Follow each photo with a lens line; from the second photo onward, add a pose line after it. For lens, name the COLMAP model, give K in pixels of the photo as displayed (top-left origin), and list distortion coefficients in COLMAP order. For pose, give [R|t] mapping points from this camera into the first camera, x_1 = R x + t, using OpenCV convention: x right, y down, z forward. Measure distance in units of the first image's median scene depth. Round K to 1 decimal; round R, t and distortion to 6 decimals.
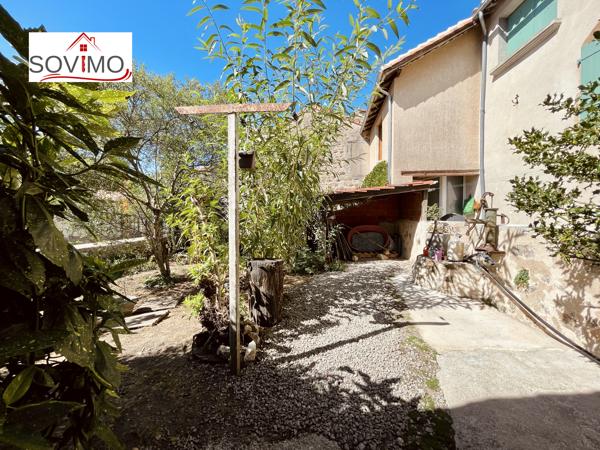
lens RADIAL K [[349.8, 0, 300.0], [0, 349.8, 225.0], [0, 0, 1]] dist [-0.015971, -0.001140]
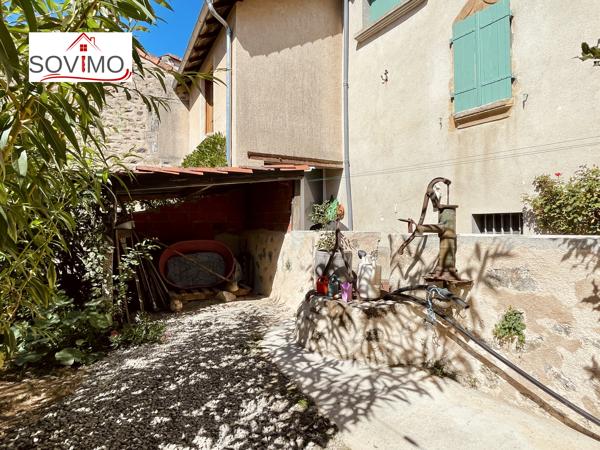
lens RADIAL K [[349.8, 0, 300.0], [0, 349.8, 225.0], [0, 0, 1]] dist [-0.015971, -0.001140]
pose [[0.830555, 0.001964, 0.556933, 0.025220], [0.019754, 0.999261, -0.032982, -0.001545], [-0.556586, 0.038395, 0.829902, 0.495207]]
